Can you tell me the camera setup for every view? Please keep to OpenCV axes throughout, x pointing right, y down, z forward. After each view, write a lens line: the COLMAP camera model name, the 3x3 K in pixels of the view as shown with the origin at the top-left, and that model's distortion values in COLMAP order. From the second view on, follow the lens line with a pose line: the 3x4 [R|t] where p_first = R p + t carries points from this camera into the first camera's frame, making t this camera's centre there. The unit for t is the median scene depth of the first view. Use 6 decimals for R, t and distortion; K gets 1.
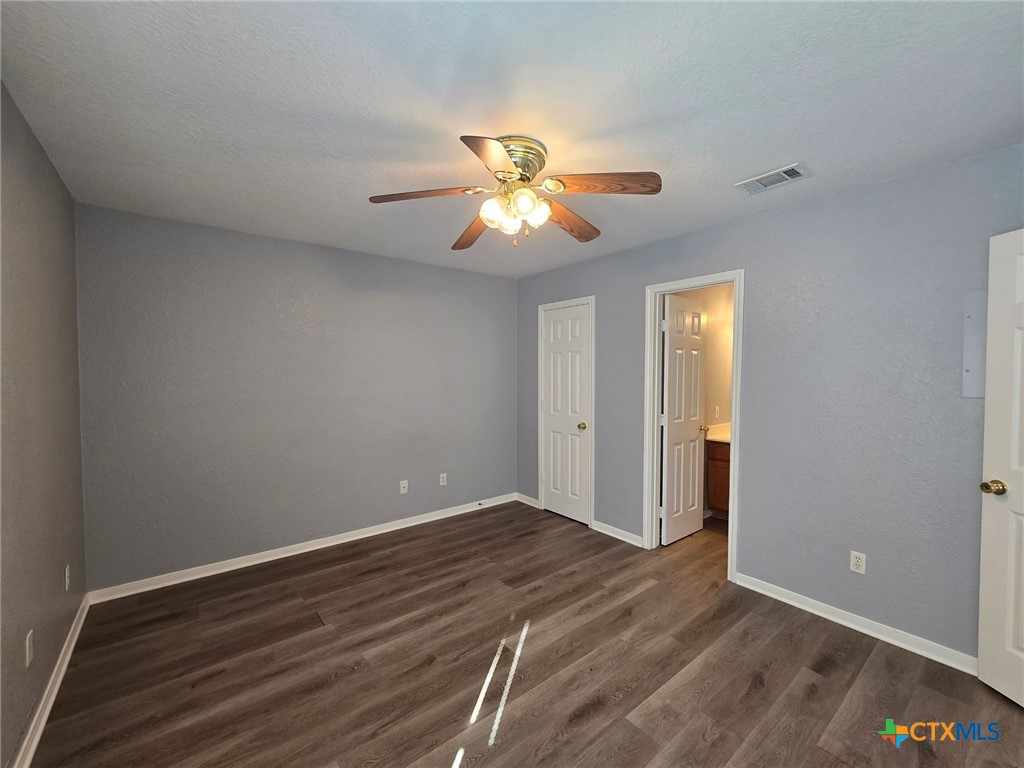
lens RADIAL K [[420.3, 0, 516.8], [0, 420.3, 381.5], [0, 0, 1]] dist [0.002979, -0.000091]
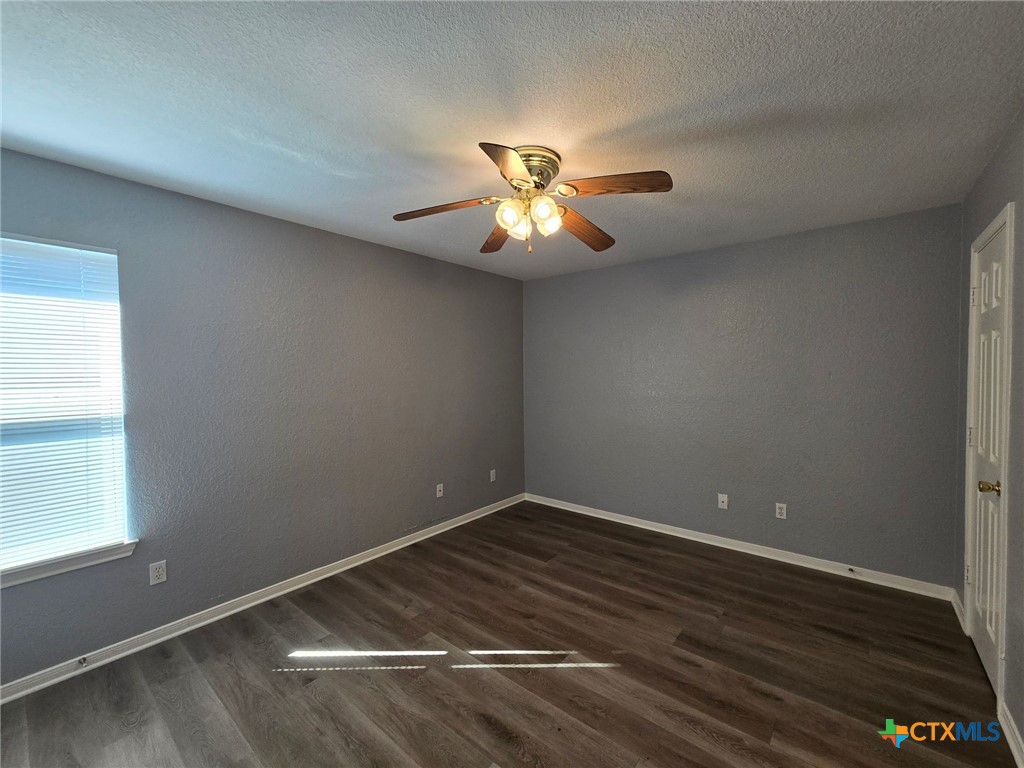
lens RADIAL K [[420.3, 0, 518.4], [0, 420.3, 384.4], [0, 0, 1]] dist [0.002979, -0.000091]
pose [[0.208606, 0.027115, -0.977624, 0.766315], [-0.016360, 0.999572, 0.024233, -0.018620], [0.977863, 0.010939, 0.208961, 0.585881]]
